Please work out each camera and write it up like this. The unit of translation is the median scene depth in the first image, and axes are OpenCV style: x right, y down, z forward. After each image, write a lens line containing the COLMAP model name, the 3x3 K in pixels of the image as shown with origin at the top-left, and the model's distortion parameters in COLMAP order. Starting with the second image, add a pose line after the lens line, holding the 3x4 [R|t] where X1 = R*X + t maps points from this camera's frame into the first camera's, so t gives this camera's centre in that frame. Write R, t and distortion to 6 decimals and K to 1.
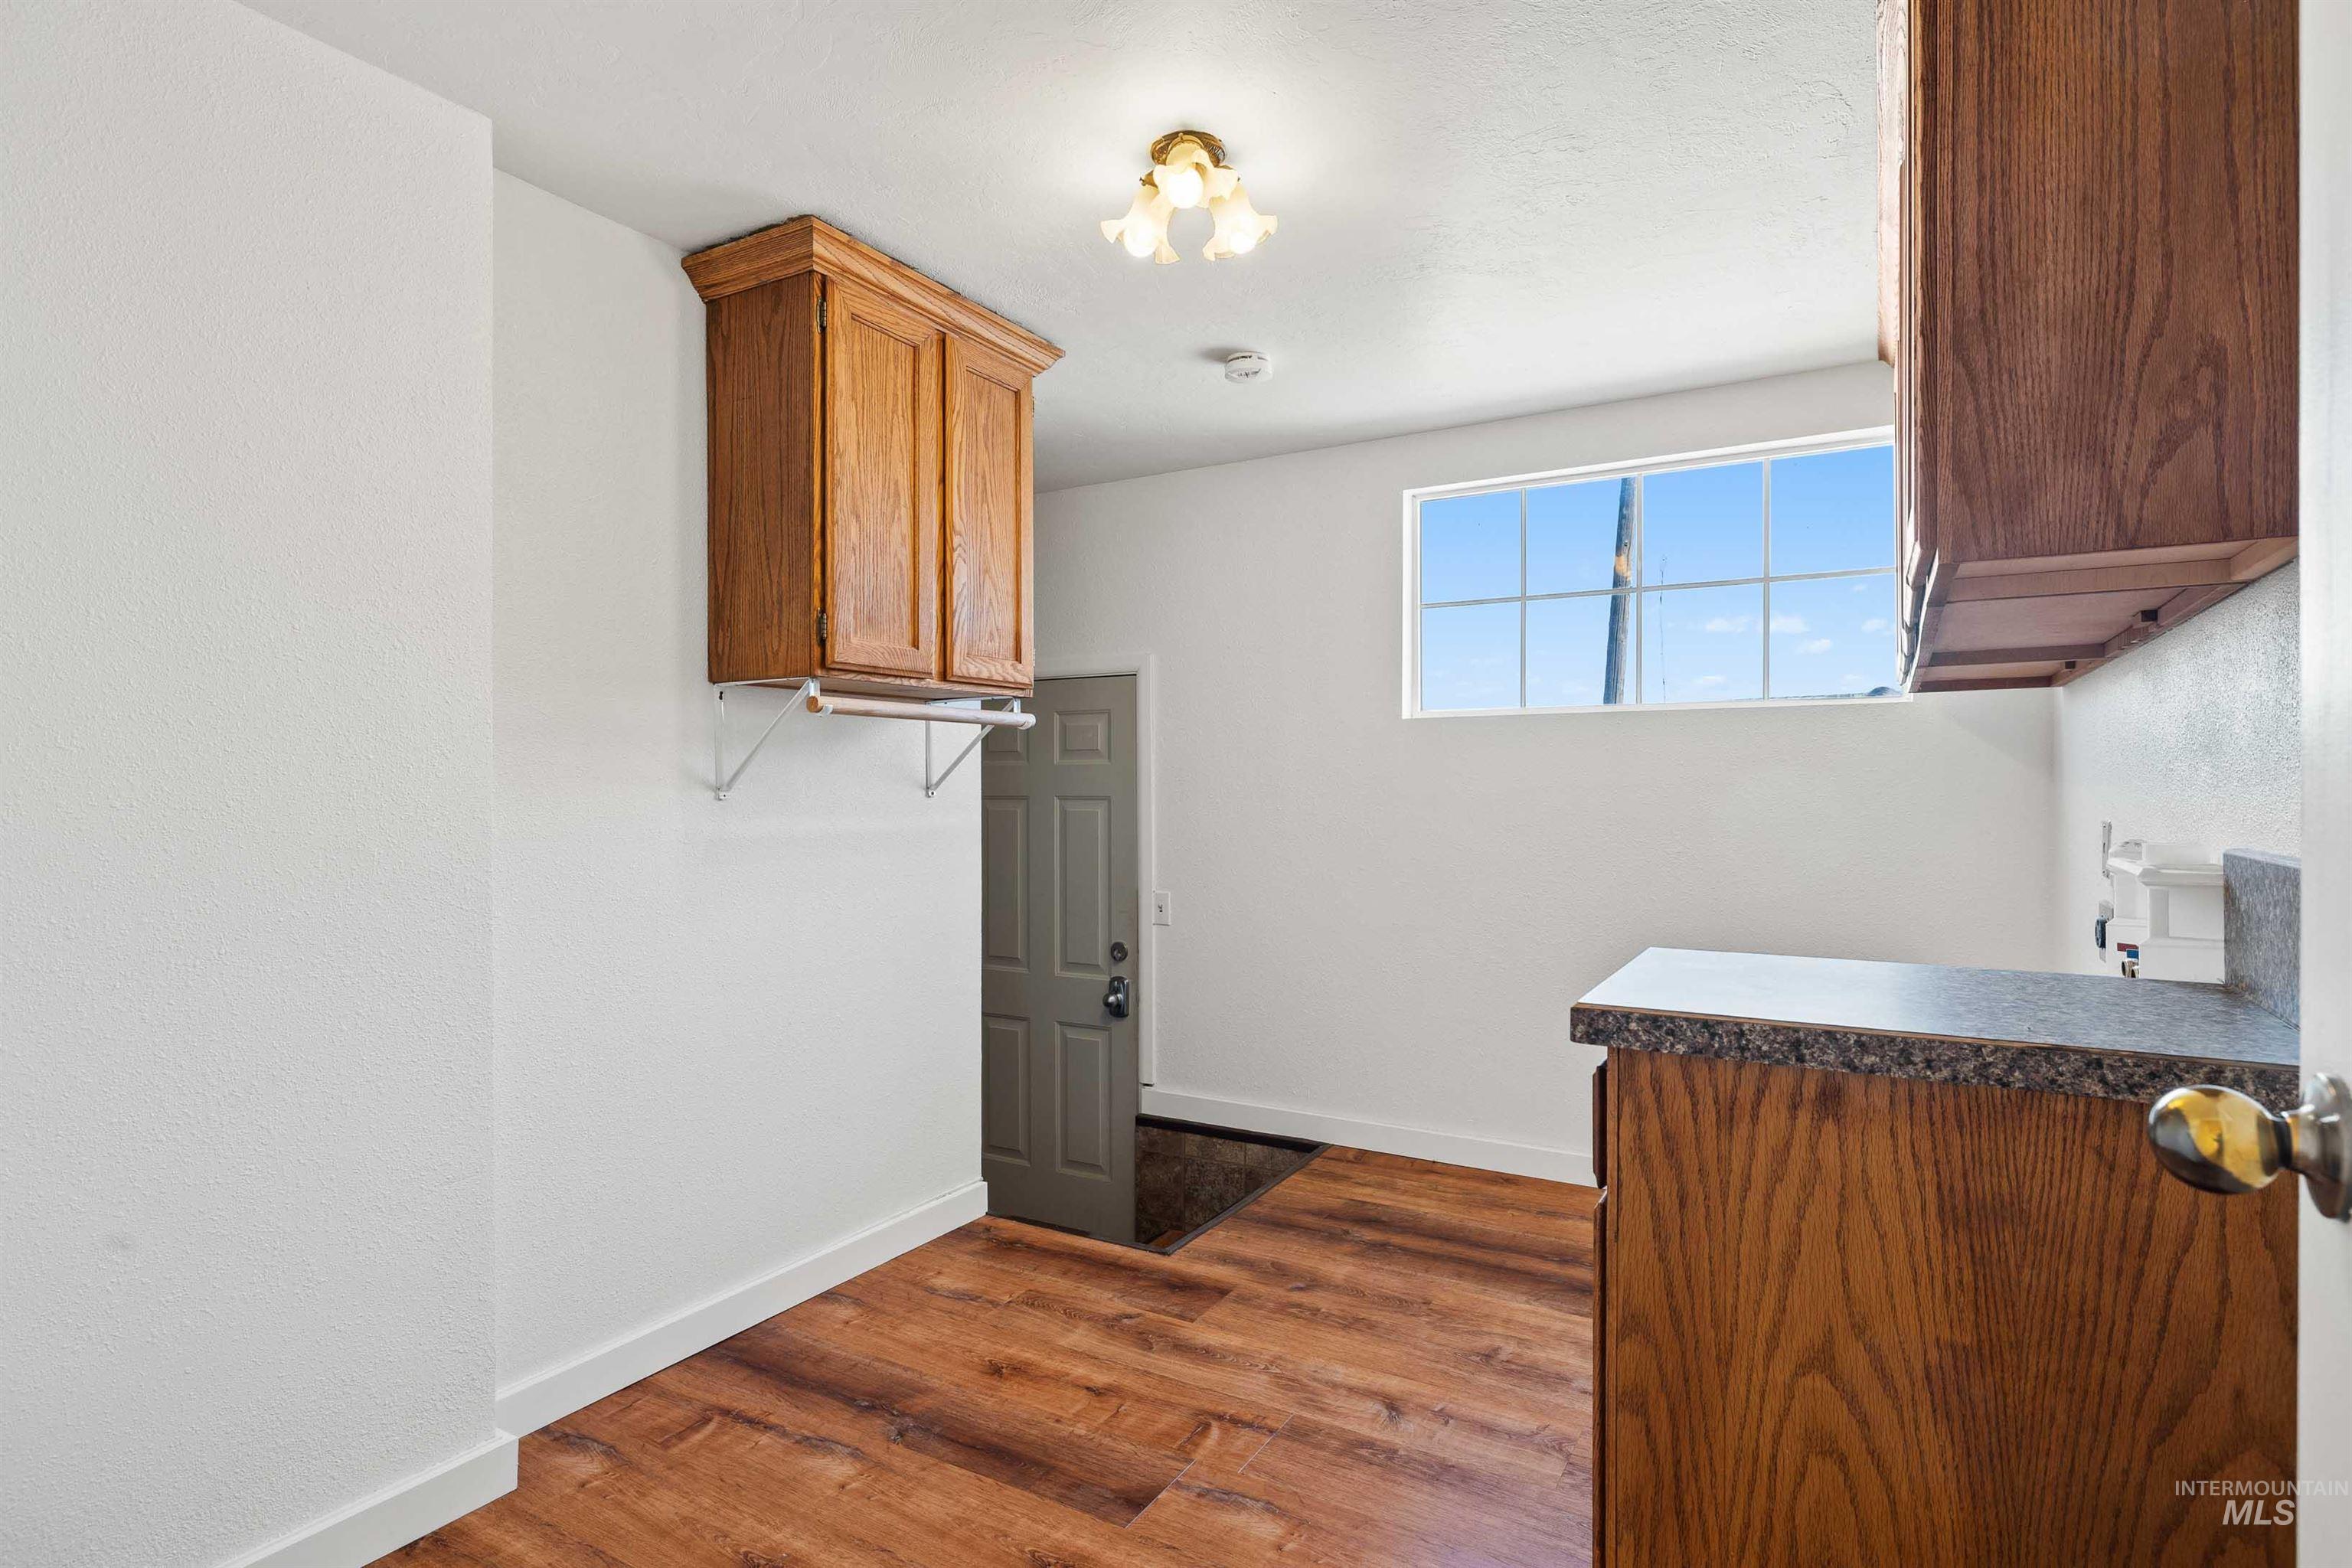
lens RADIAL K [[1210.2, 0, 1176.0], [0, 1210.2, 784.0], [0, 0, 1]] dist [-0.004052, -0.001692]
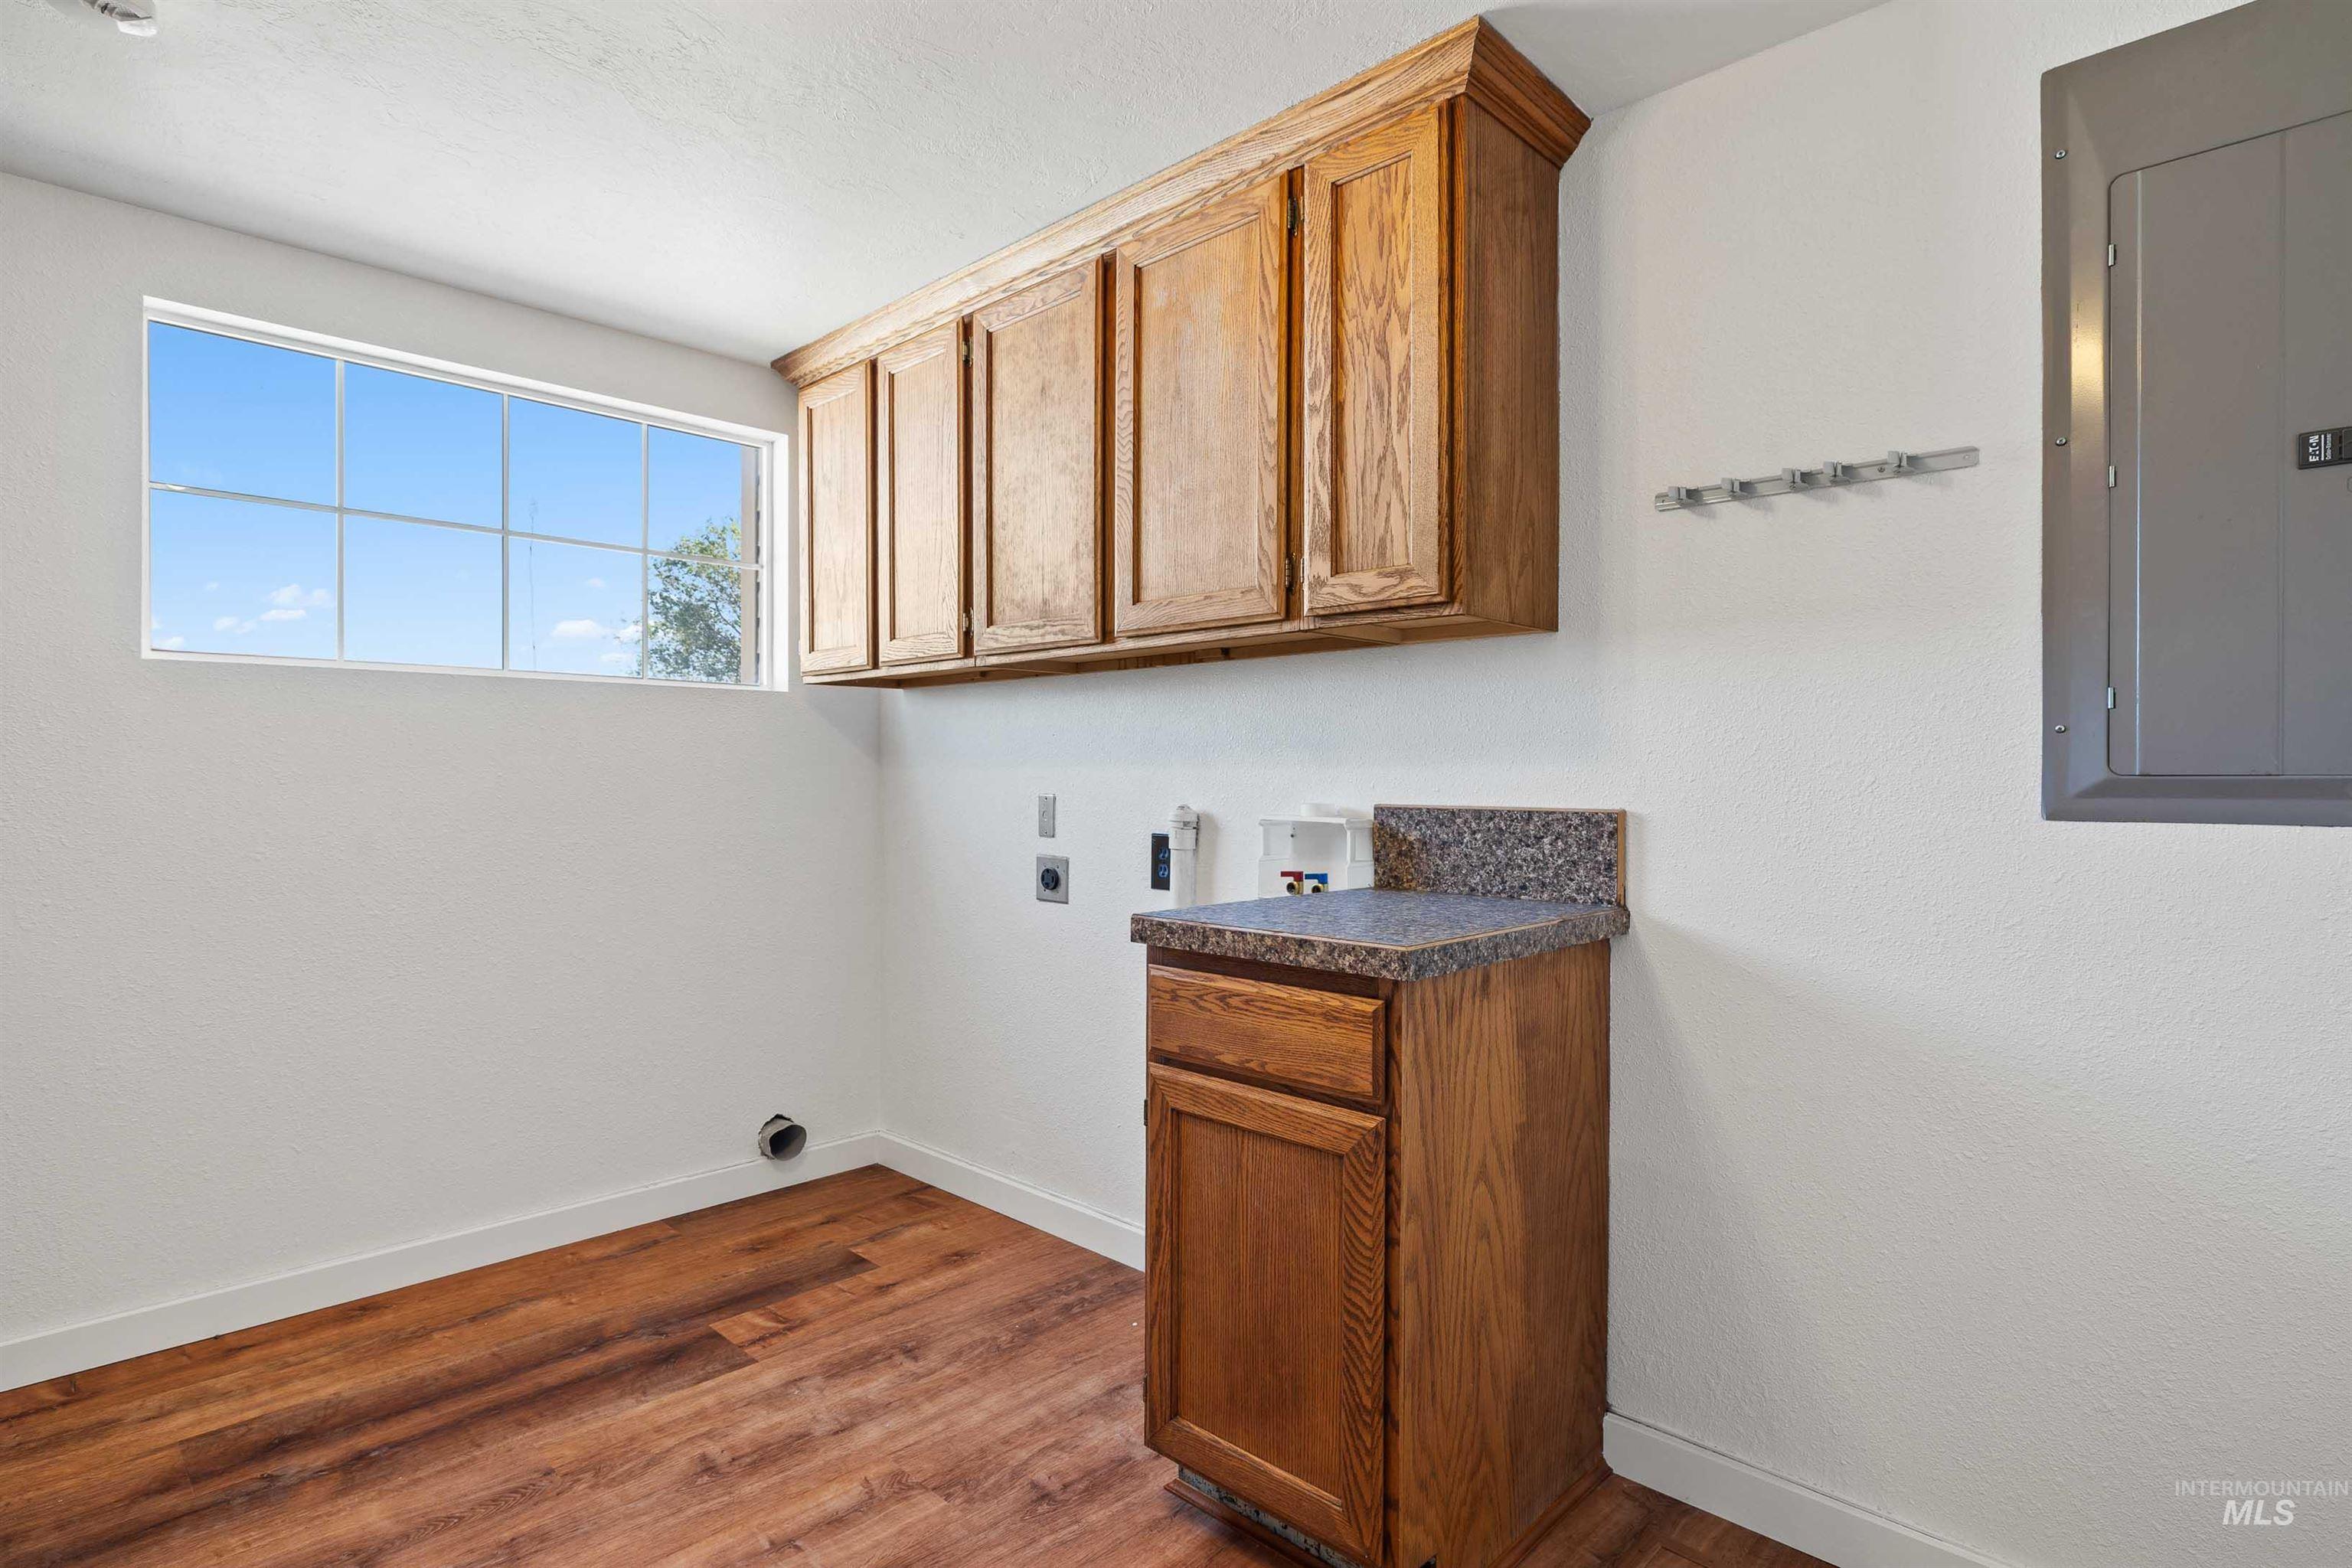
lens RADIAL K [[1207.4, 0, 1180.3], [0, 1207.4, 766.2], [0, 0, 1]] dist [0.000267, -0.000173]
pose [[0.233240, 0.004598, 0.972408, -0.418854], [-0.000897, 0.999989, -0.004513, 0.005874], [-0.972419, 0.000180, 0.233242, 0.463693]]
